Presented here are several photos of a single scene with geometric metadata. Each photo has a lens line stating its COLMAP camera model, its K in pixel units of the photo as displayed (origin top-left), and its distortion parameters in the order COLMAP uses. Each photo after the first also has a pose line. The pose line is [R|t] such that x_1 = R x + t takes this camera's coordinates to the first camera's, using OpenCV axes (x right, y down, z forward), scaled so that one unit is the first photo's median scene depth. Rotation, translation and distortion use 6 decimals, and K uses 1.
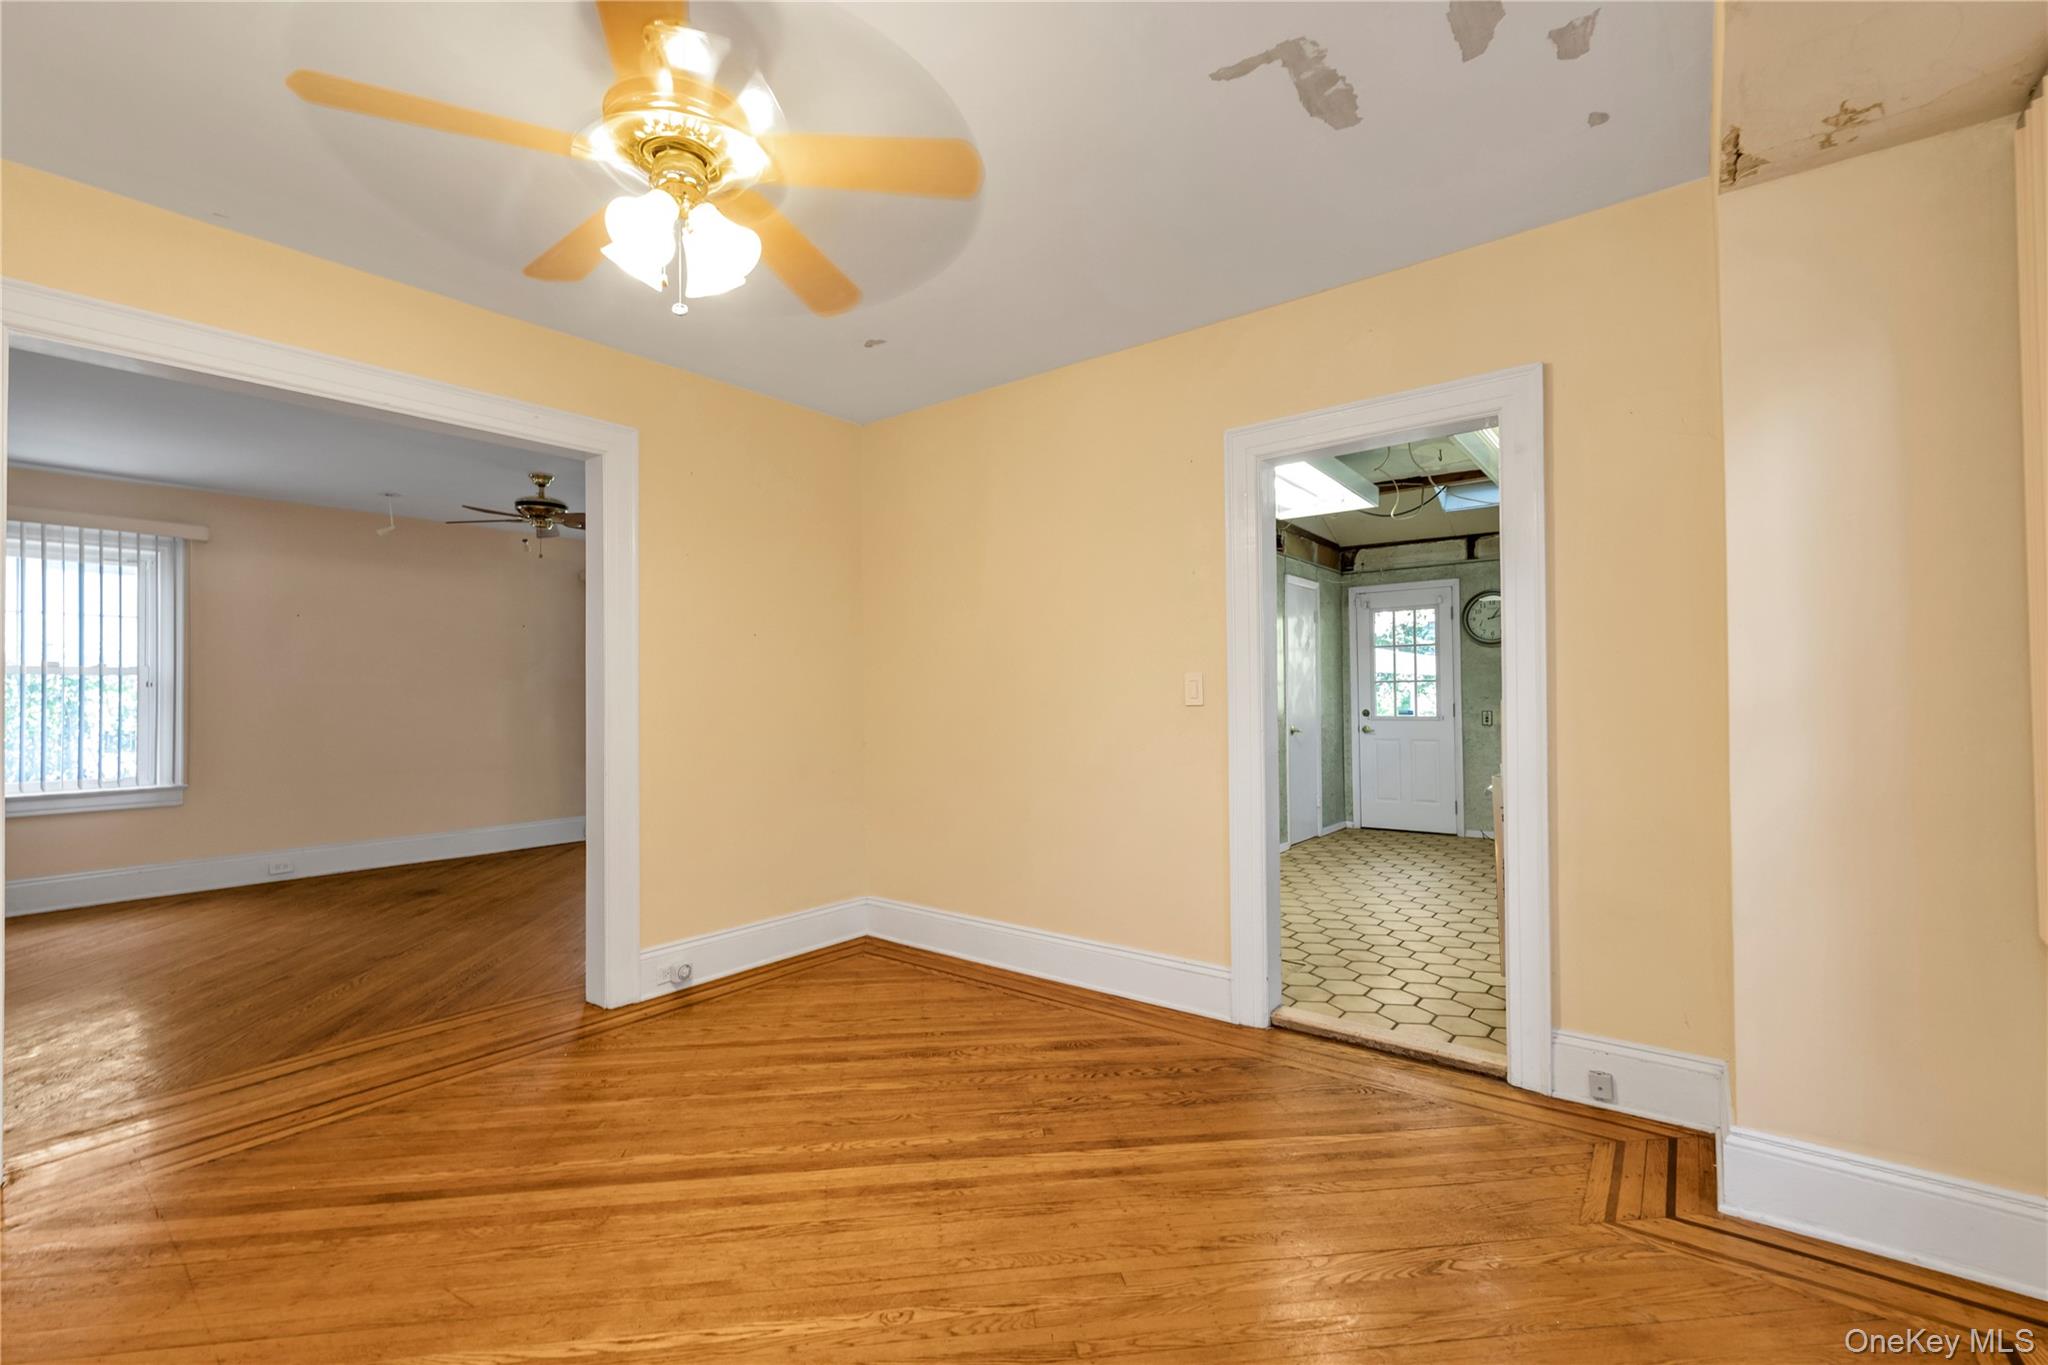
lens RADIAL K [[886.9, 0, 1023.0], [0, 886.9, 682.7], [0, 0, 1]] dist [-0.002391, -0.000727]
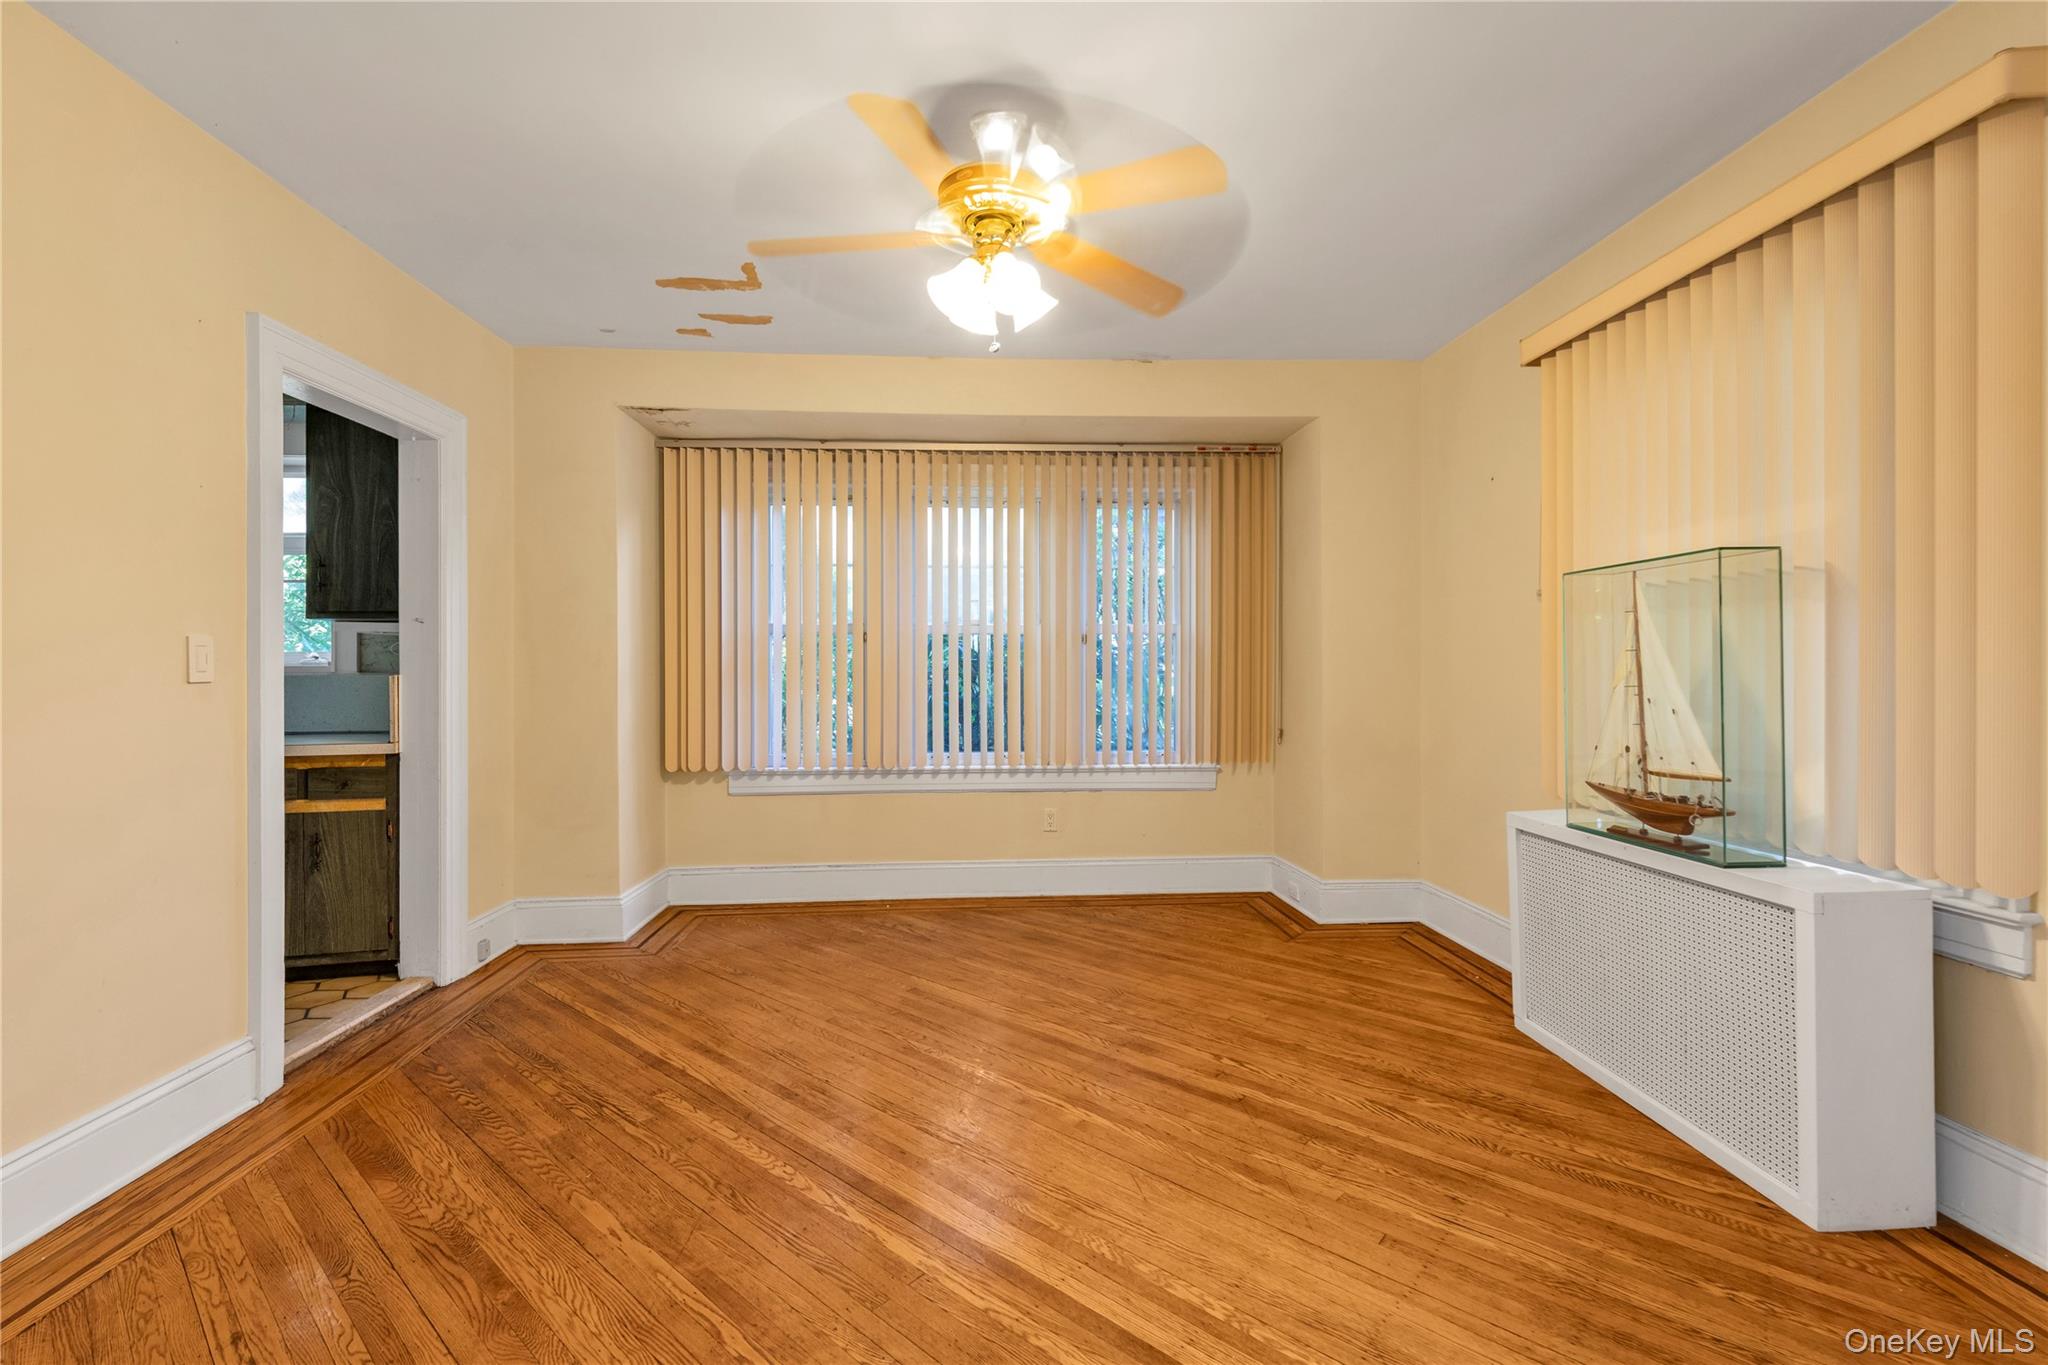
lens RADIAL K [[886.9, 0, 1032.5], [0, 886.9, 677.3], [0, 0, 1]] dist [-0.002391, -0.000727]
pose [[-0.669315, 0.004549, 0.742965, -1.091890], [-0.002922, 0.999957, -0.008755, 0.041015], [-0.742973, -0.008031, -0.669273, 1.464019]]
